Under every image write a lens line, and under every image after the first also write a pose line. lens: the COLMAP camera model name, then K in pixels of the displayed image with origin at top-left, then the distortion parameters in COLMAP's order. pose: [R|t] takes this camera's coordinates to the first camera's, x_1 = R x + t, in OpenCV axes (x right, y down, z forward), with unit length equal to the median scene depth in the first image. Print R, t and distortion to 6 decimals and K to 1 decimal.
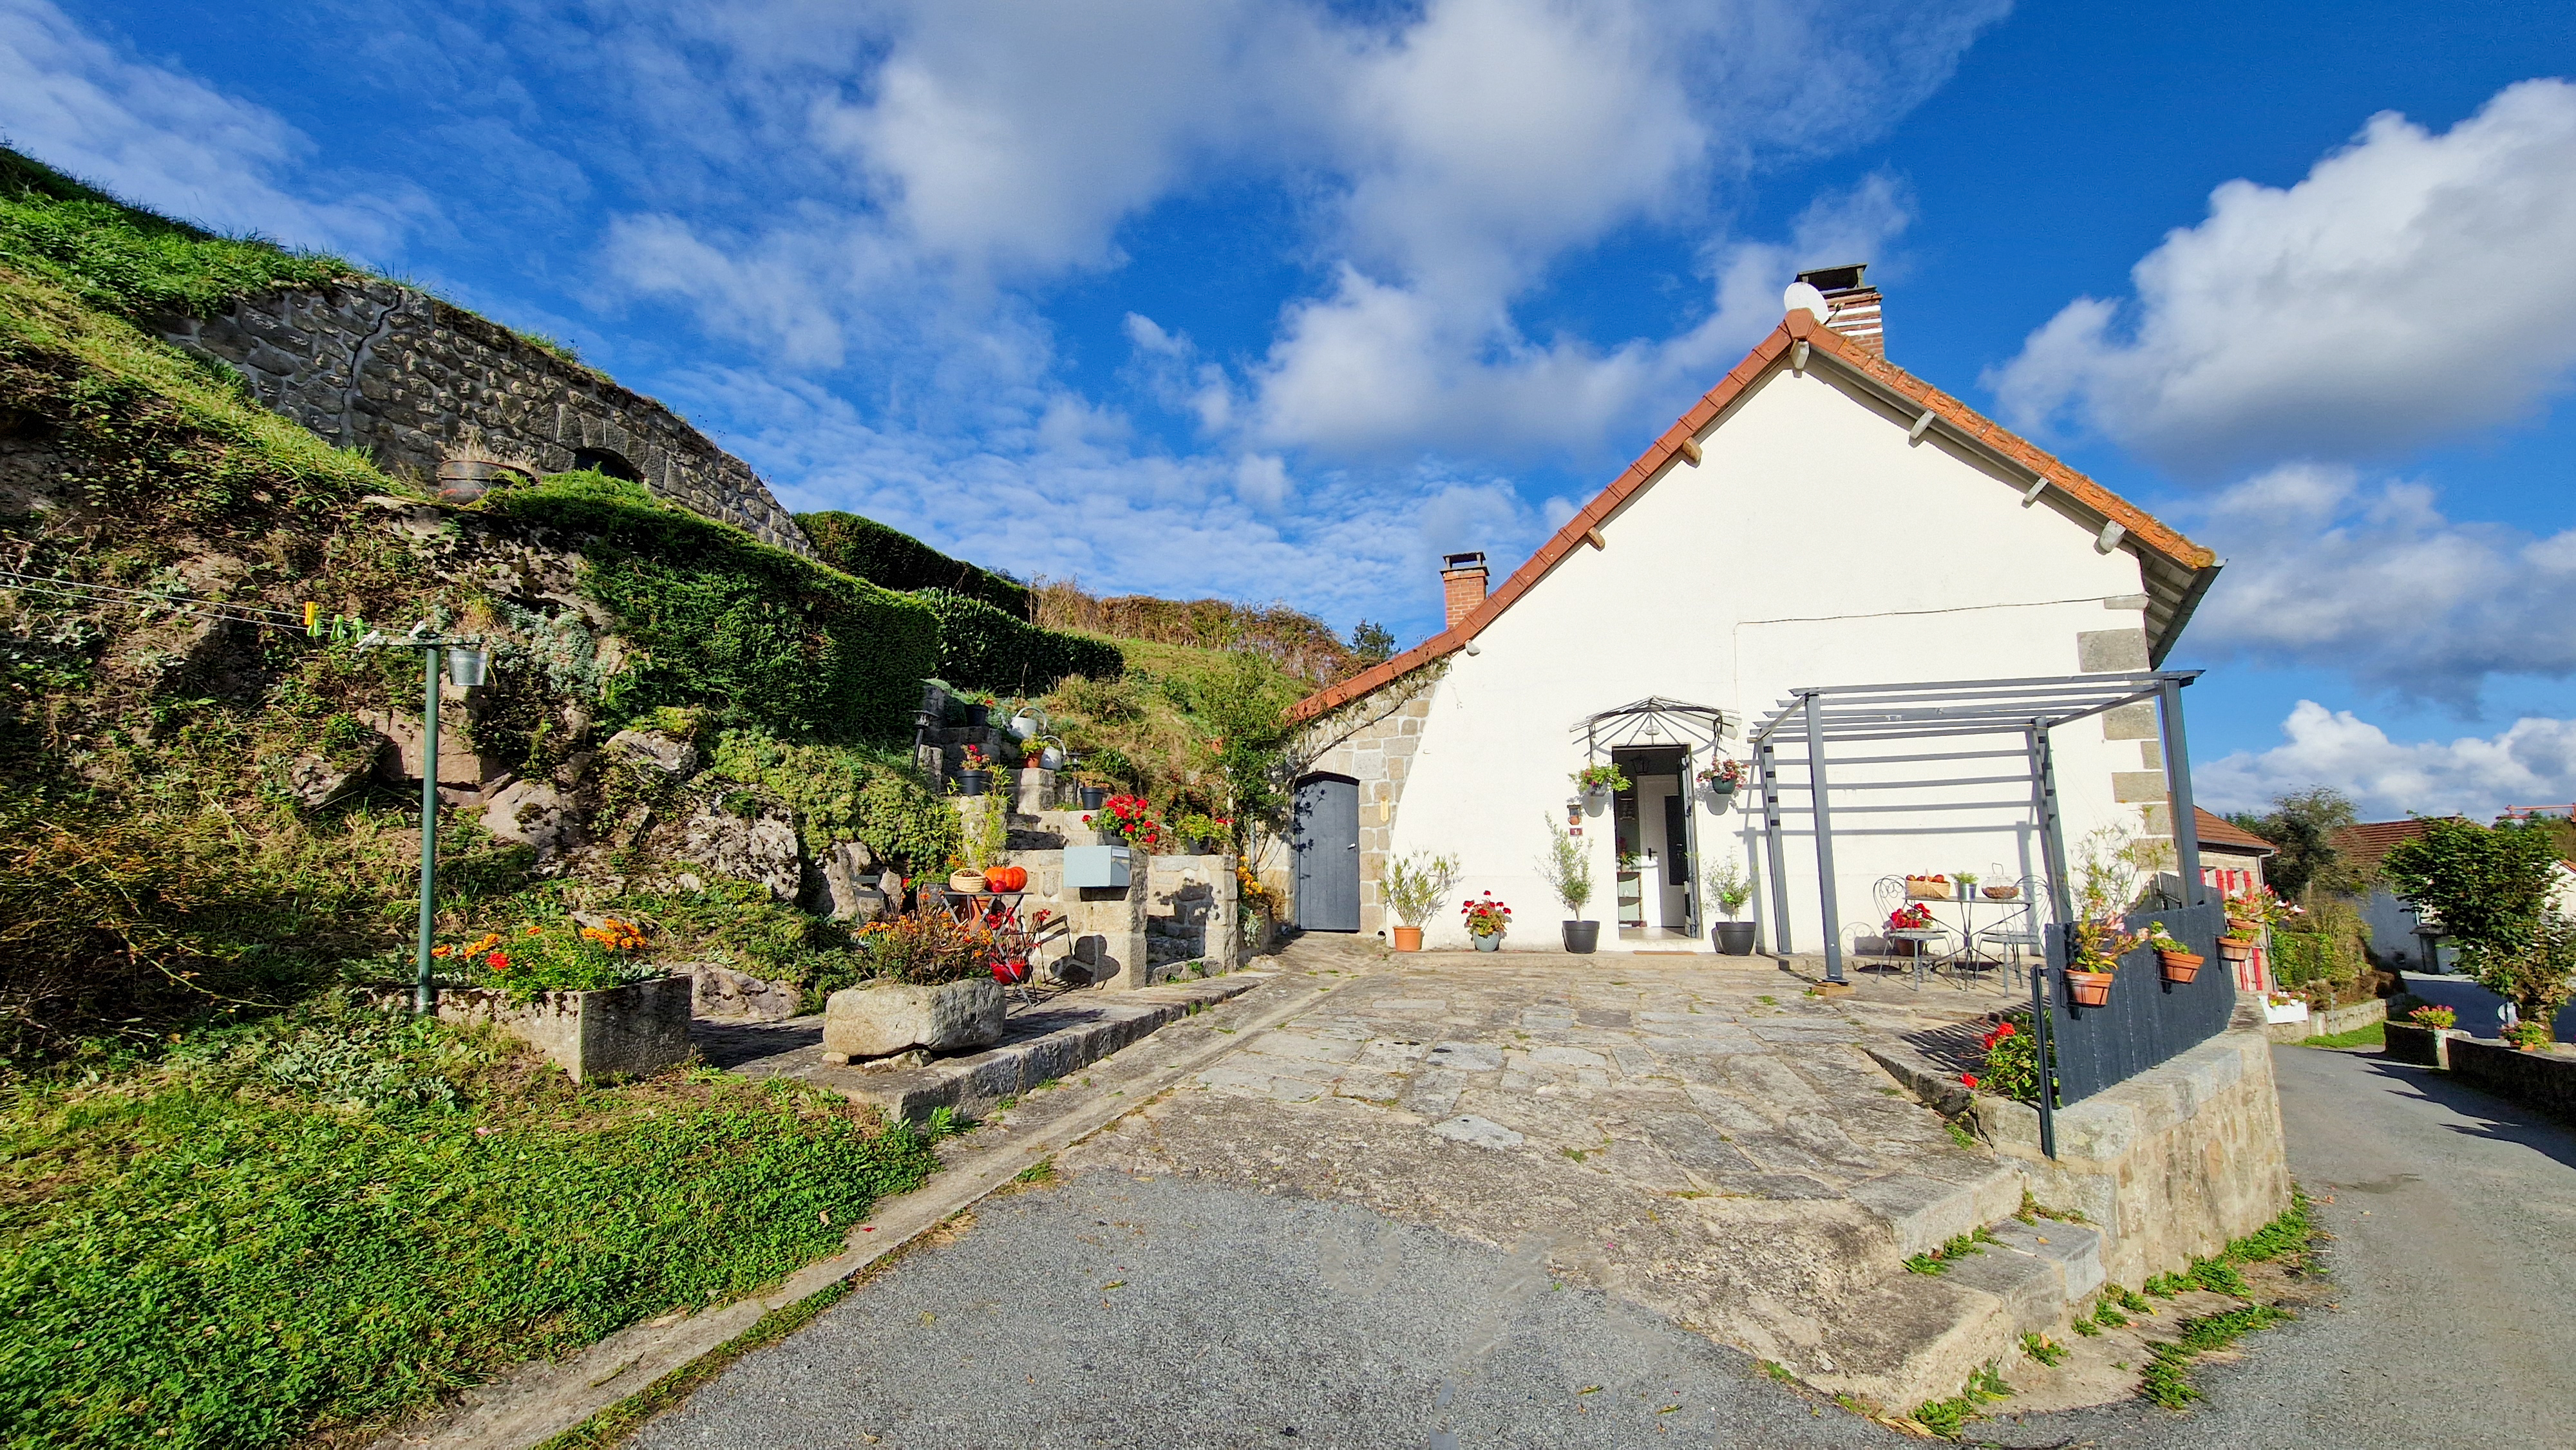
lens RADIAL K [[1047.0, 0, 1287.7], [0, 1047.0, 740.9], [0, 0, 1]] dist [0.000751, -0.000875]
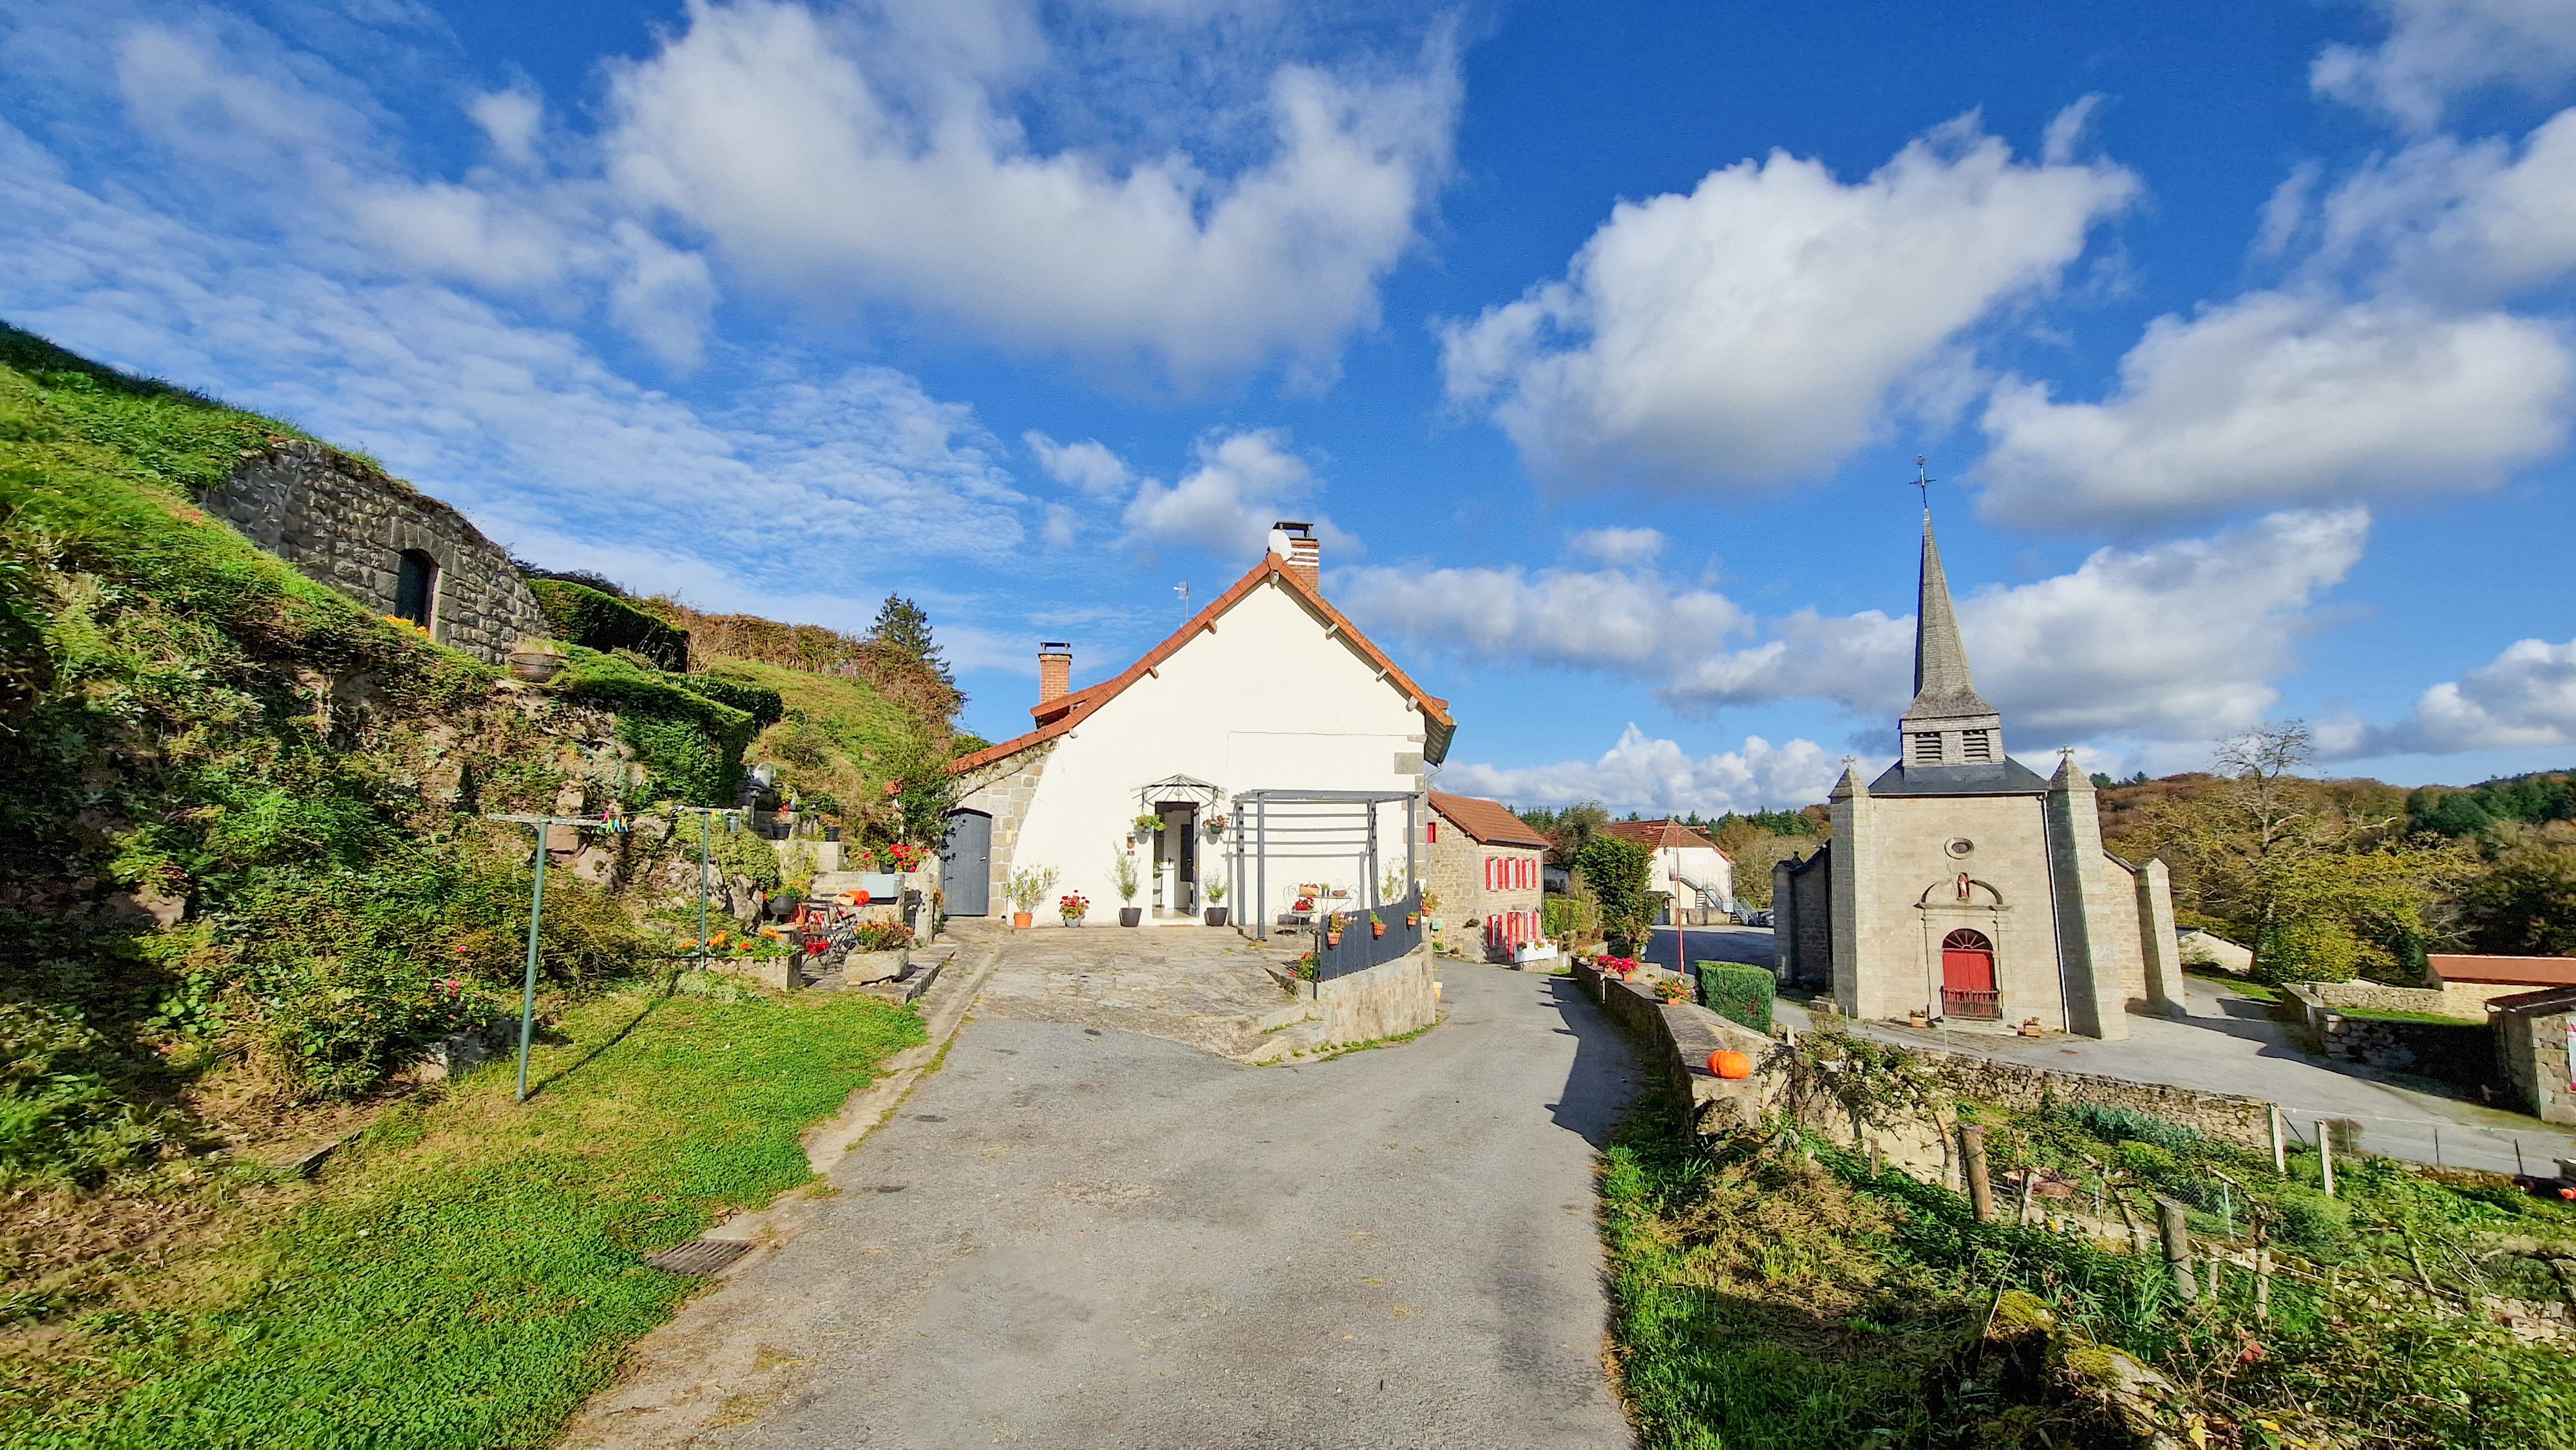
lens RADIAL K [[1047.0, 0, 1283.3], [0, 1047.0, 742.4], [0, 0, 1]] dist [0.000751, -0.000875]
pose [[0.896427, 0.054929, 0.439774, -0.262699], [-0.068145, 0.997573, 0.014306, -0.137187], [-0.437921, -0.042792, 0.897995, -0.618846]]
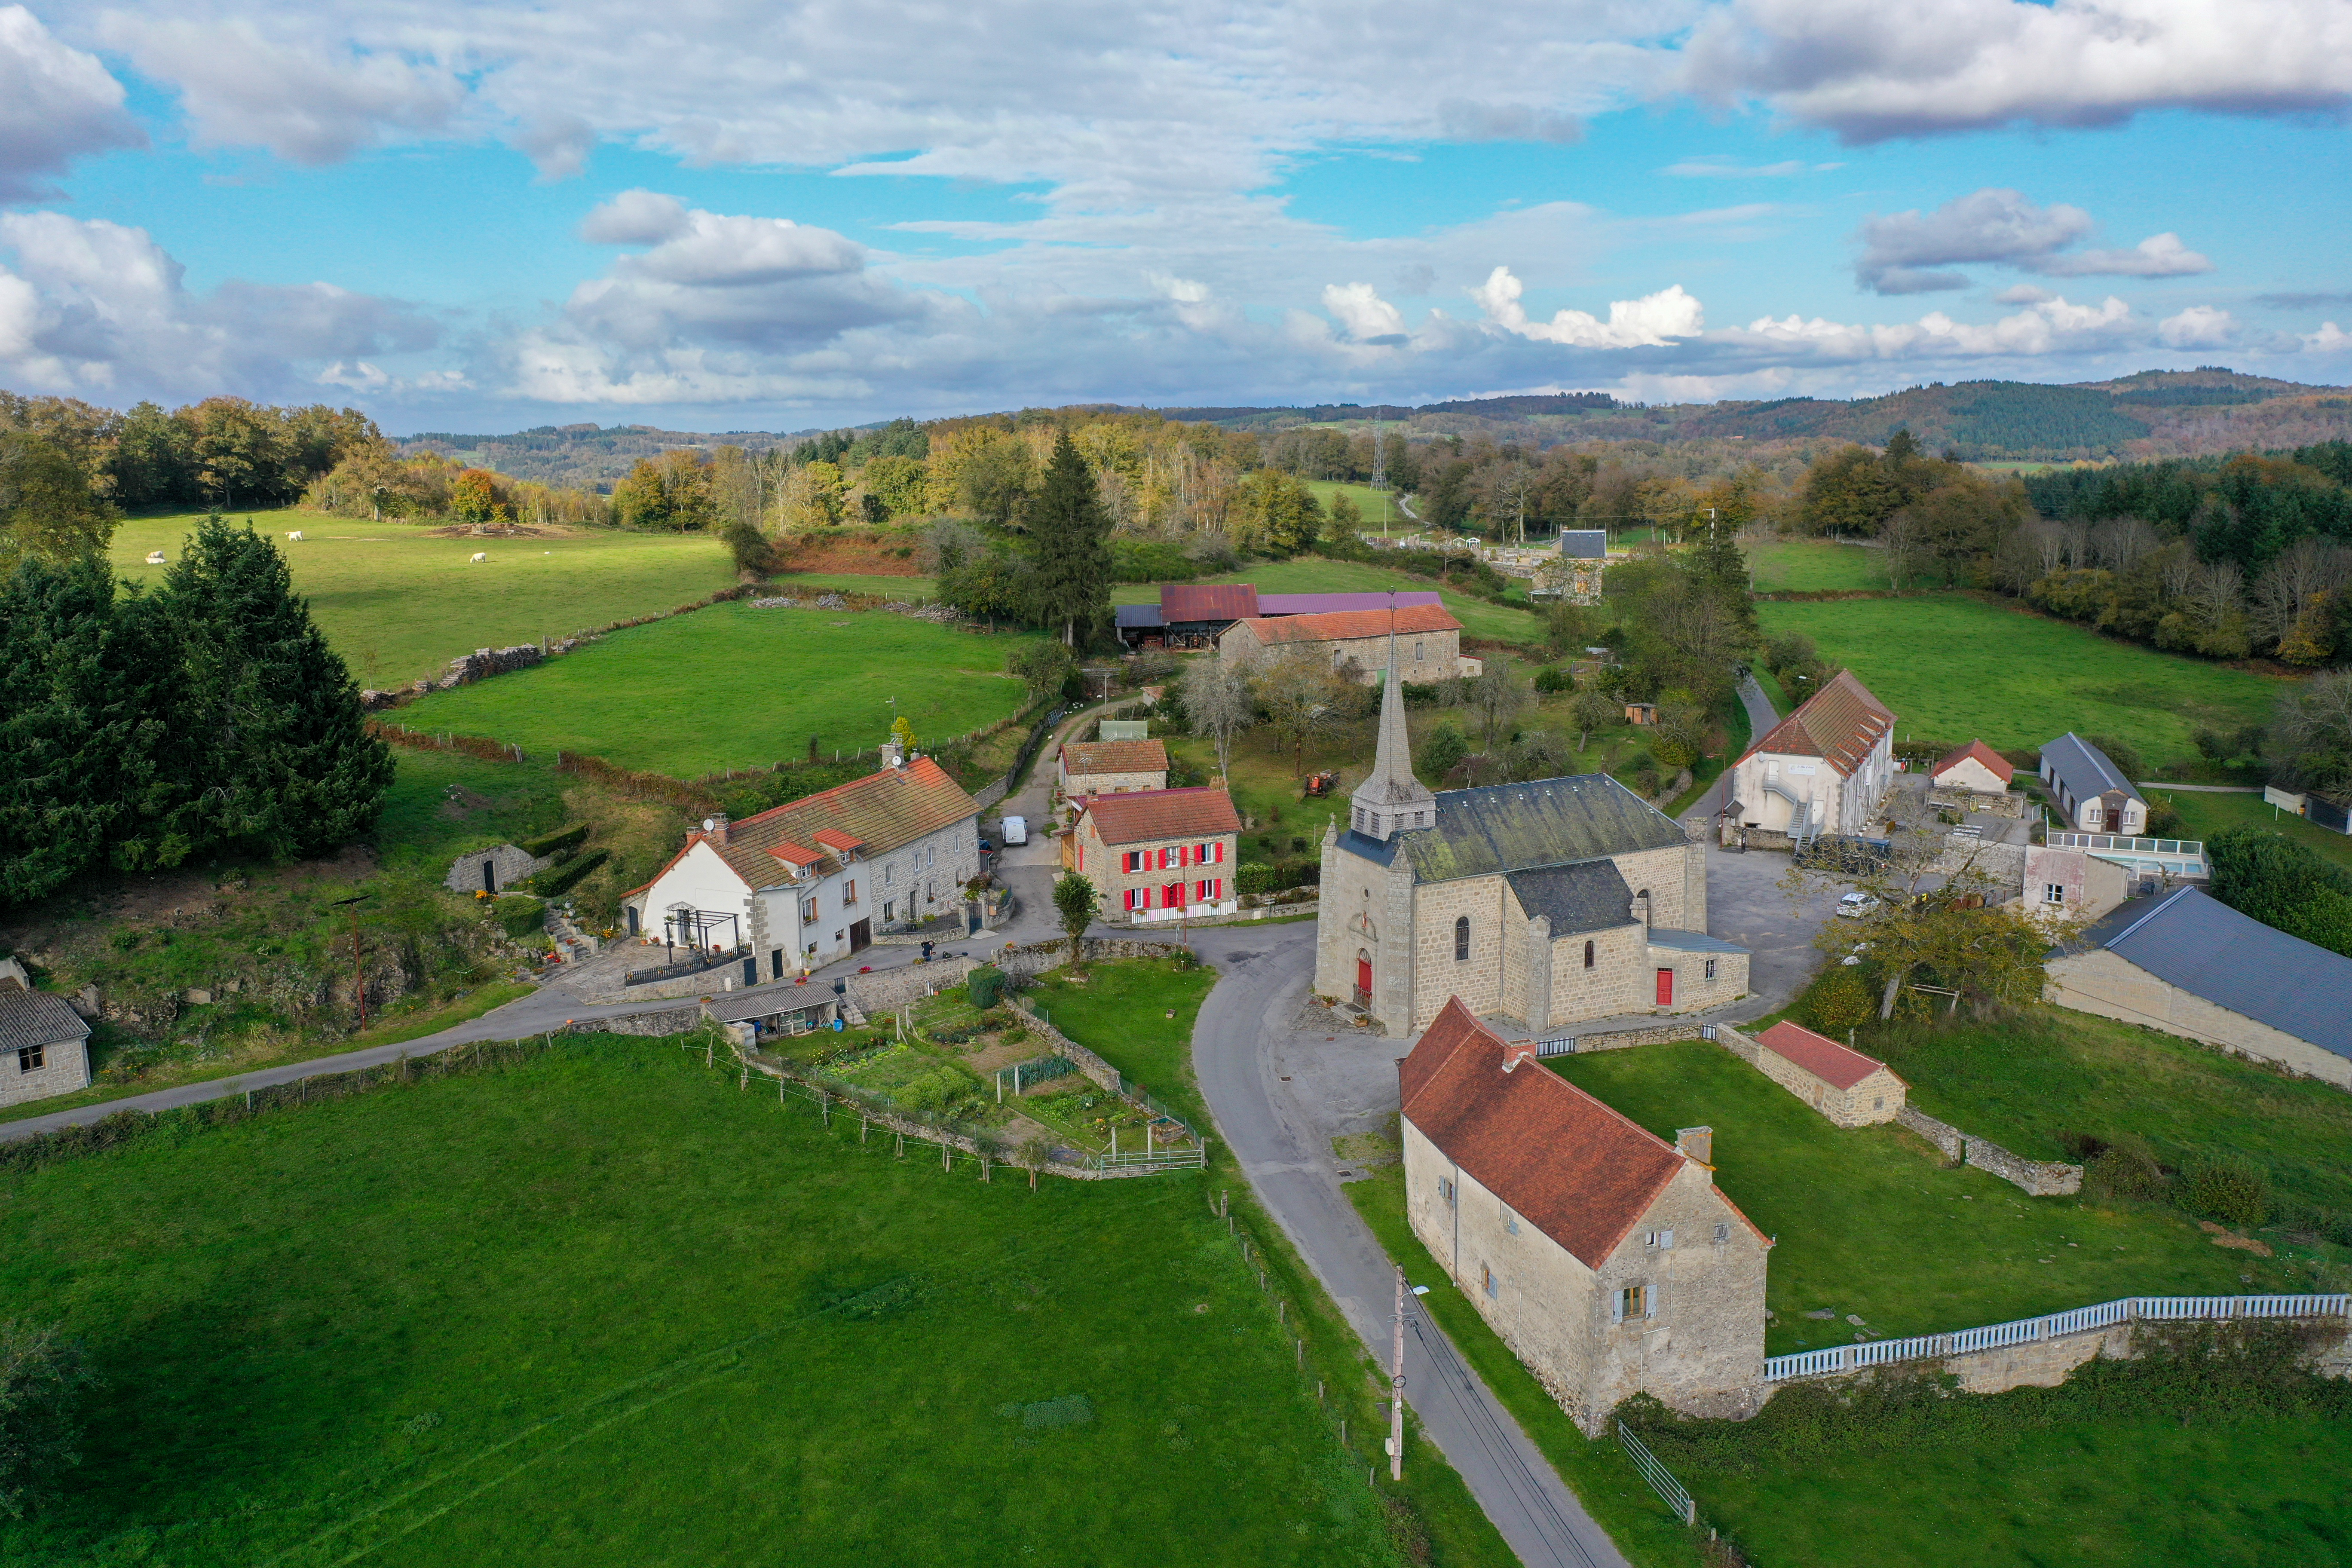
lens RADIAL K [[1865.6, 0, 1175.2], [0, 1865.6, 770.2], [0, 0, 1]] dist [-0.003006, 0.016860]
pose [[0.989625, 0.016083, -0.142772, 4.457988], [0.031150, 0.946060, 0.322491, -3.892534], [0.140257, -0.323592, 0.935743, -7.756663]]
